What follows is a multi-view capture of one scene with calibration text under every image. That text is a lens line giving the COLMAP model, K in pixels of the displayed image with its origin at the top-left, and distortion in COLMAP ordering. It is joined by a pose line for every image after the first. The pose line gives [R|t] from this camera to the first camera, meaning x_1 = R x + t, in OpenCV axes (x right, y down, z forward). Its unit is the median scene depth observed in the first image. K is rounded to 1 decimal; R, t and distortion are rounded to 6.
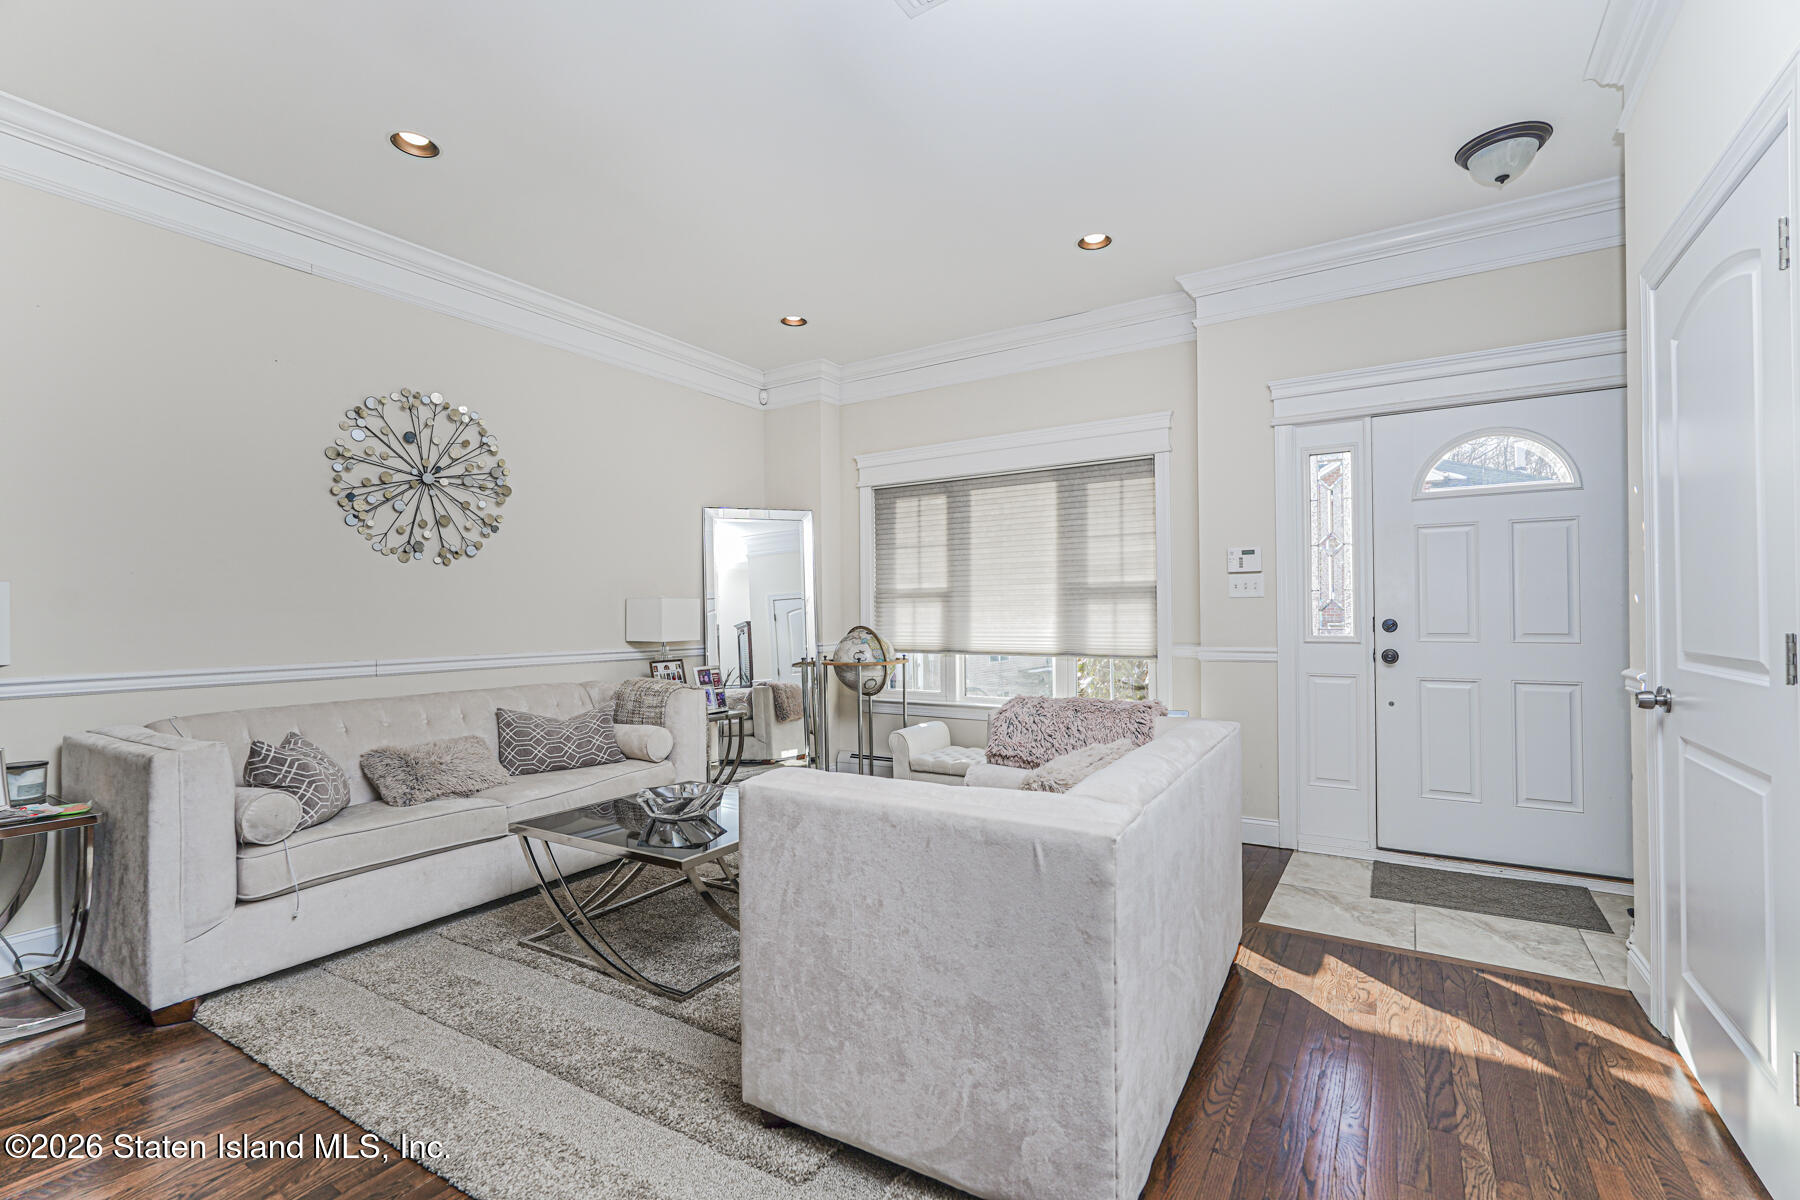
lens RADIAL K [[793.7, 0, 898.2], [0, 793.7, 606.6], [0, 0, 1]] dist [-0.017464, 0.009493]
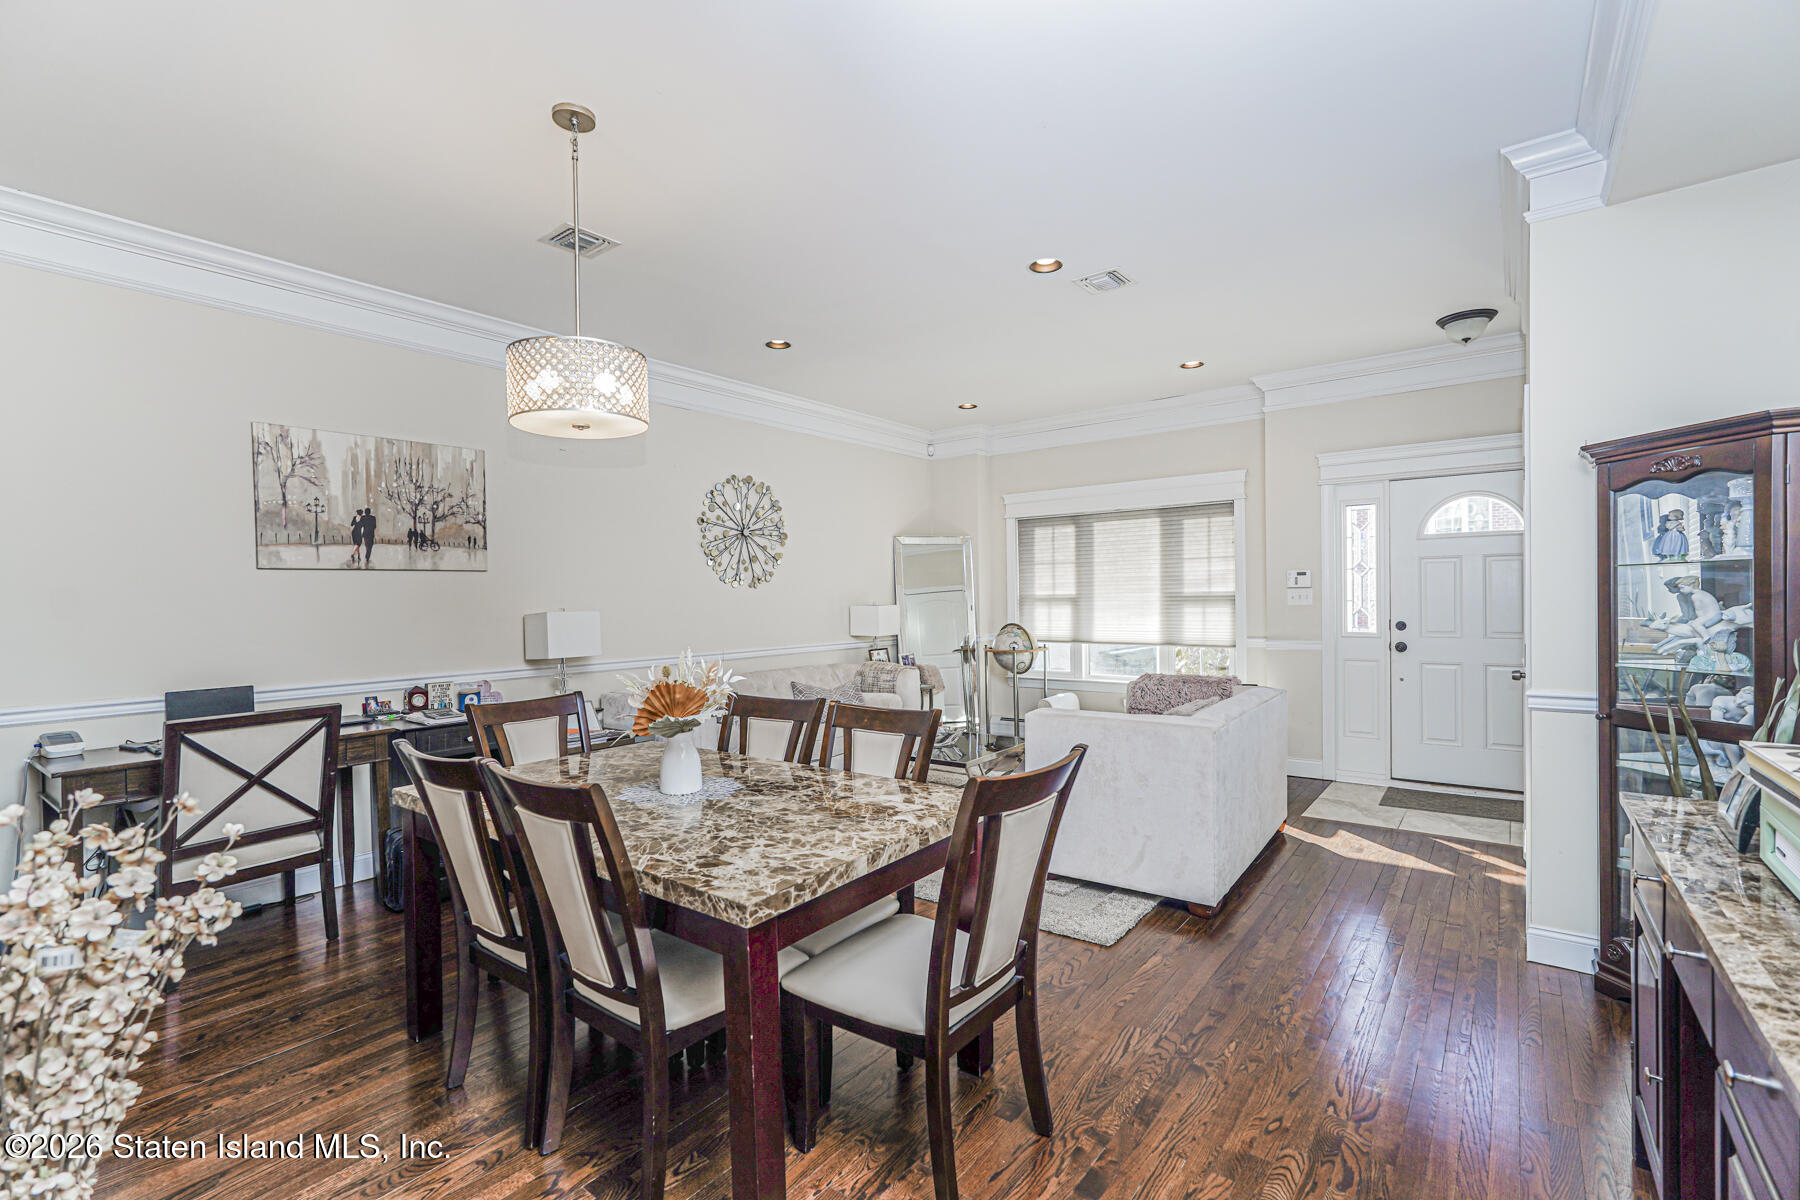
lens RADIAL K [[793.7, 0, 898.2], [0, 793.7, 606.6], [0, 0, 1]] dist [-0.017464, 0.009493]
pose [[0.995972, -0.005739, -0.089485, -0.134137], [0.007827, 0.999705, 0.022996, -0.041406], [0.089327, -0.023604, 0.995723, -0.421546]]
